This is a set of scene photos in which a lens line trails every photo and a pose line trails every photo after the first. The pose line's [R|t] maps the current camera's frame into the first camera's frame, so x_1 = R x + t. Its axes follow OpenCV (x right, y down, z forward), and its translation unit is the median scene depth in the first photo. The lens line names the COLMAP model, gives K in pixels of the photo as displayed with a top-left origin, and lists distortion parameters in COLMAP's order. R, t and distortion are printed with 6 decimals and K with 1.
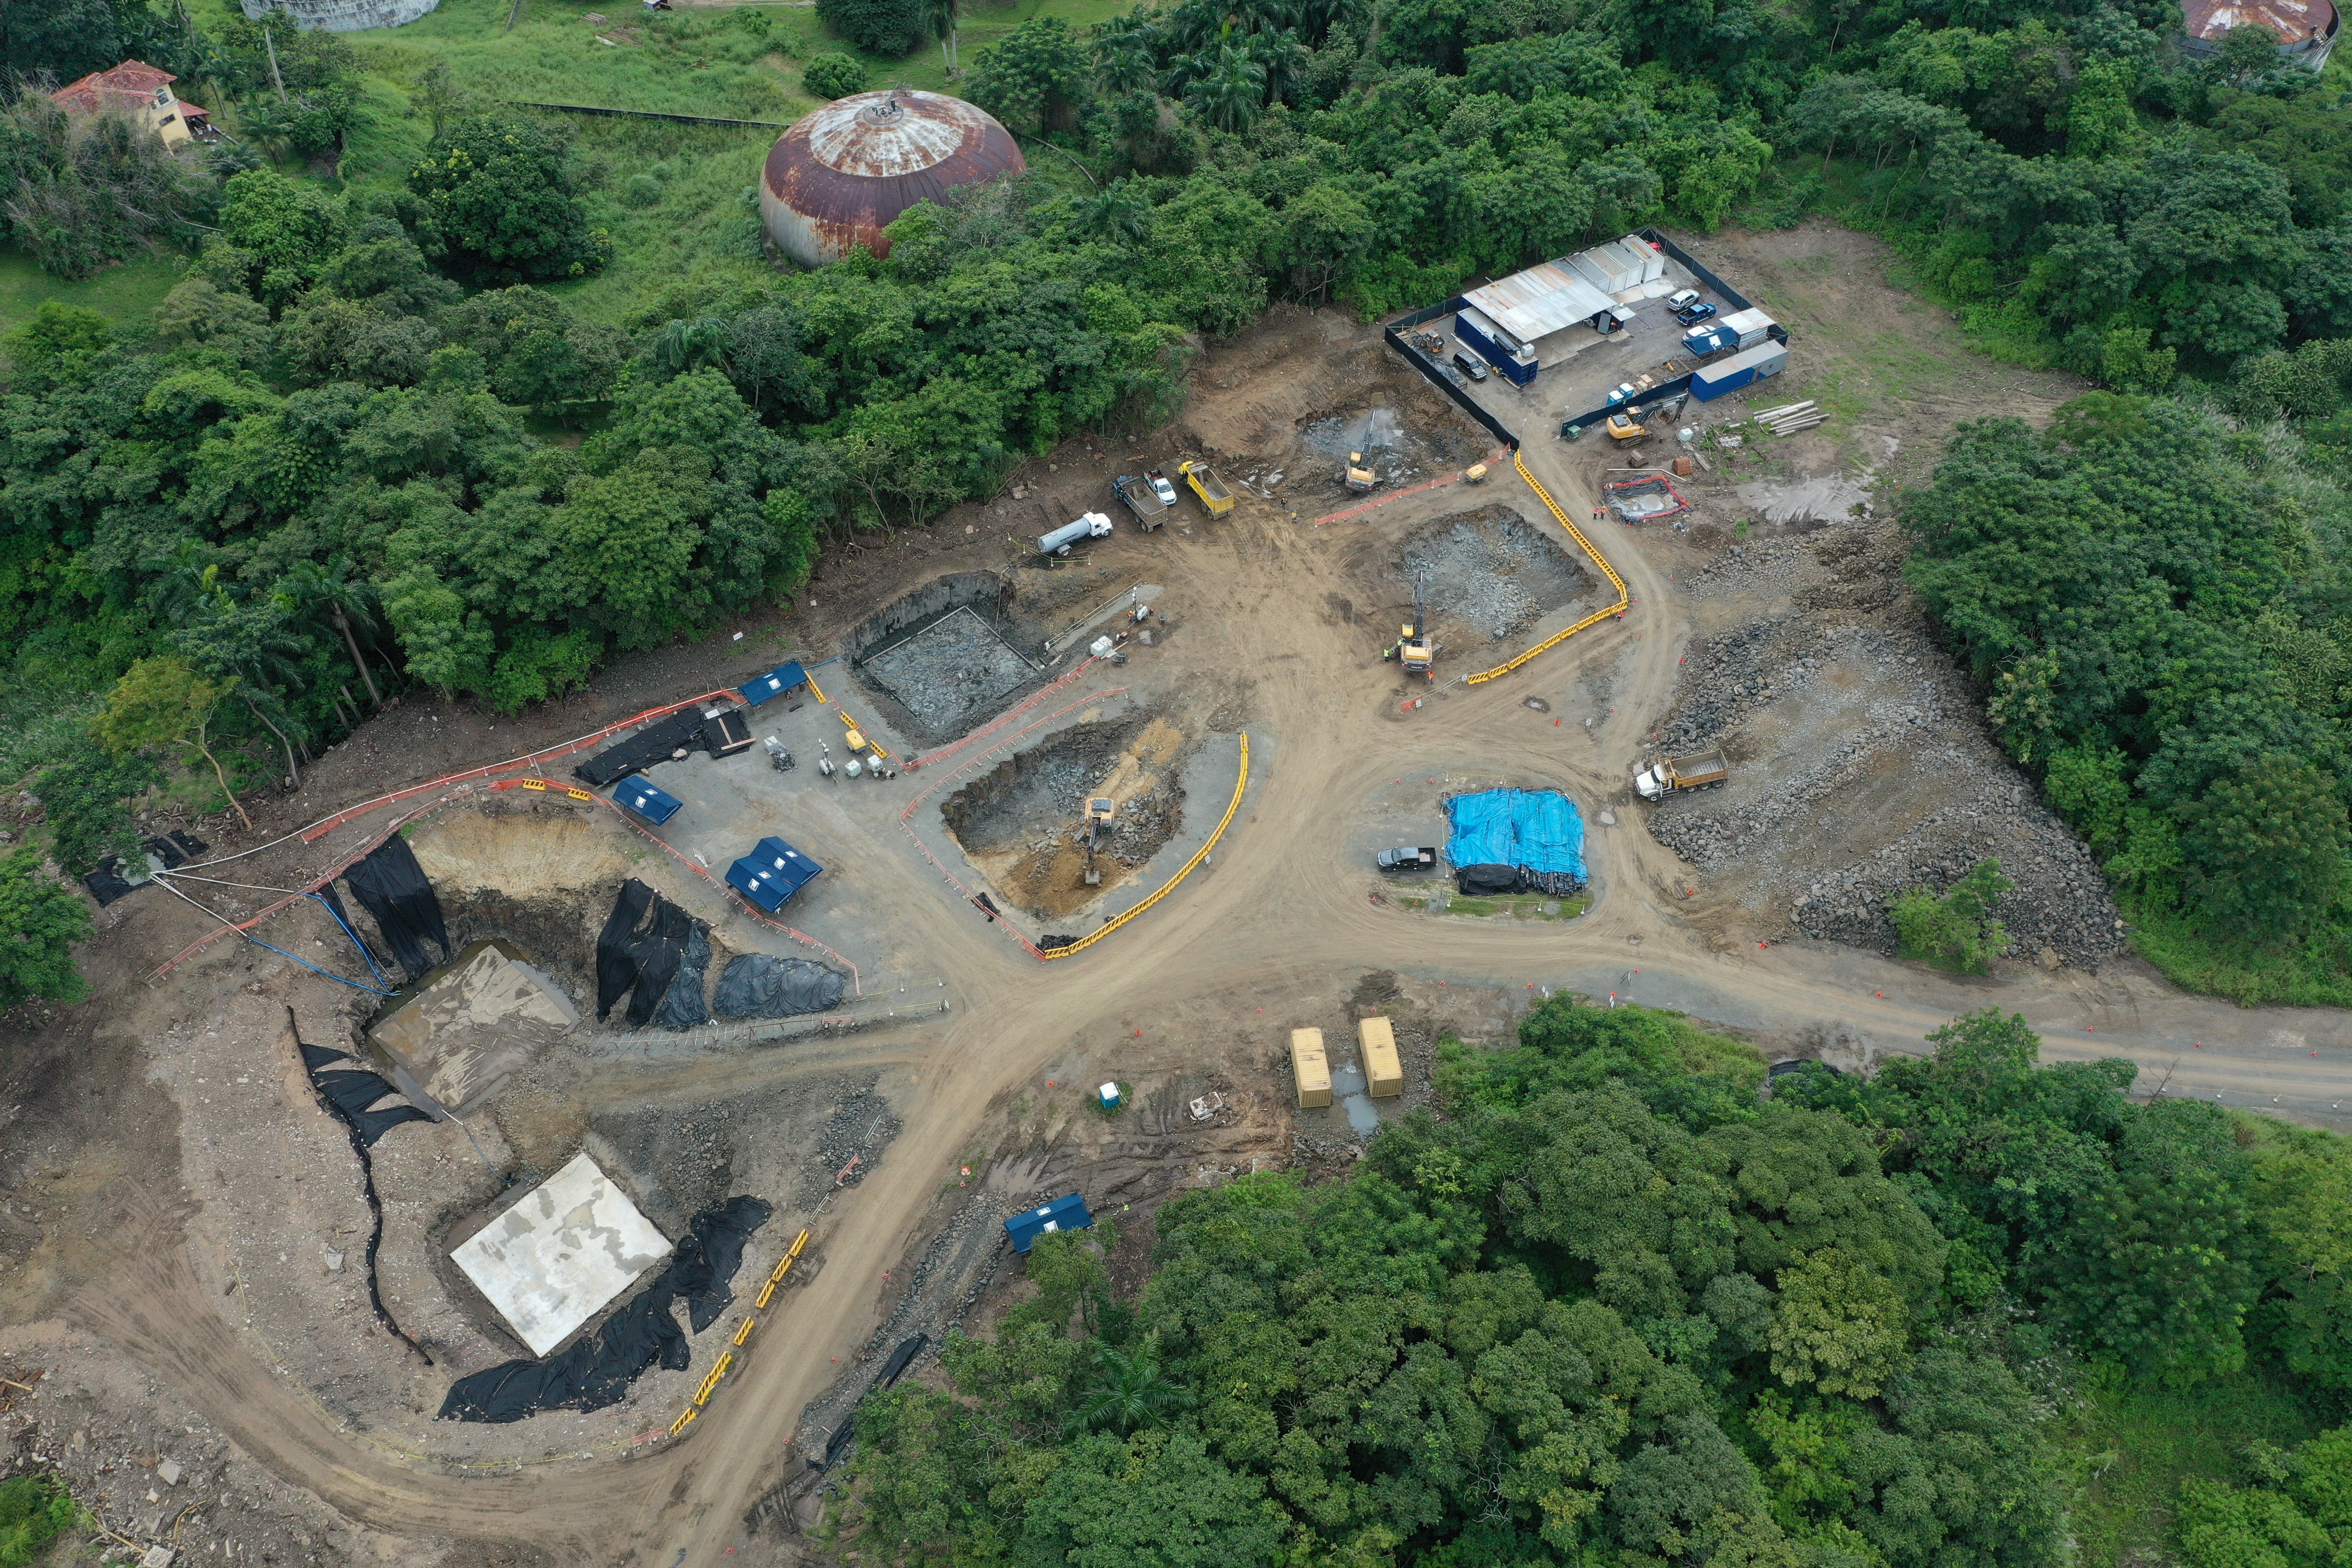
lens RADIAL K [[1883.5, 0, 1195.9], [0, 1883.5, 785.8], [0, 0, 1]] dist [0.001201, 0.003364]
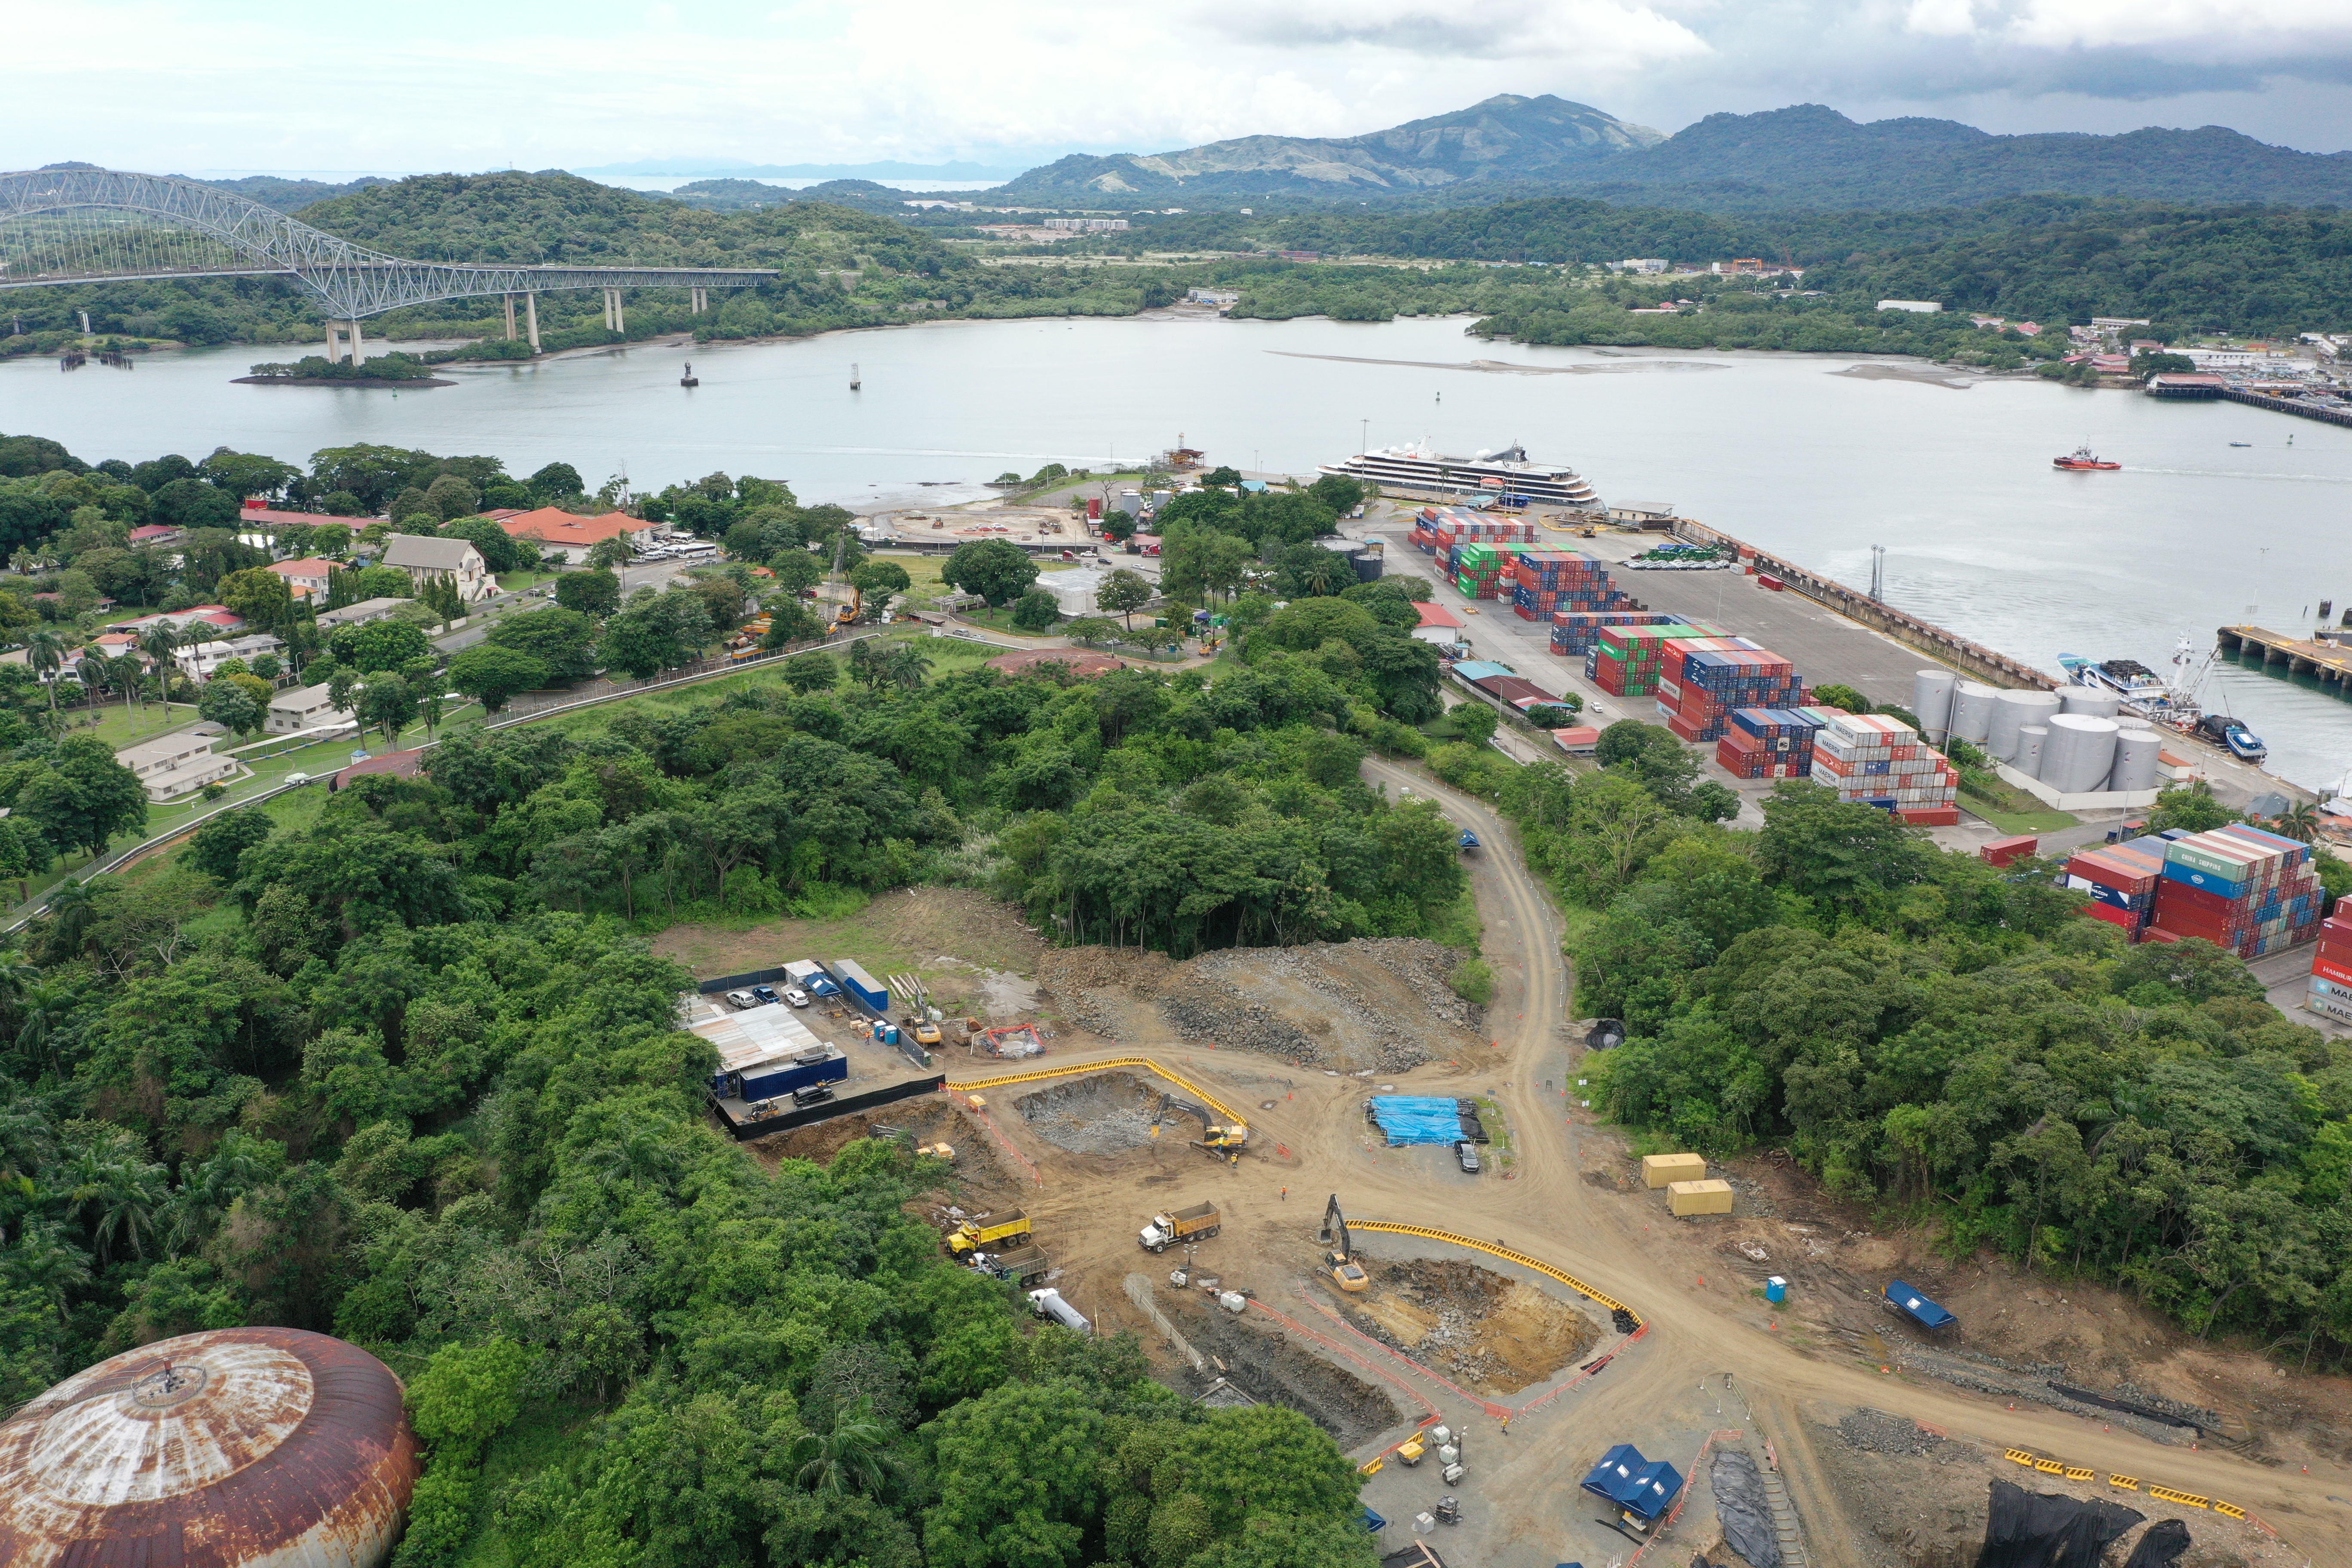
lens RADIAL K [[1852.3, 0, 1172.0], [0, 1852.3, 795.4], [0, 0, 1]] dist [-0.000983, -0.000222]
pose [[-0.020091, -0.303617, 0.952582, -0.876548], [0.742869, 0.633130, 0.217466, -0.469745], [-0.669135, 0.712013, 0.212828, 0.664539]]
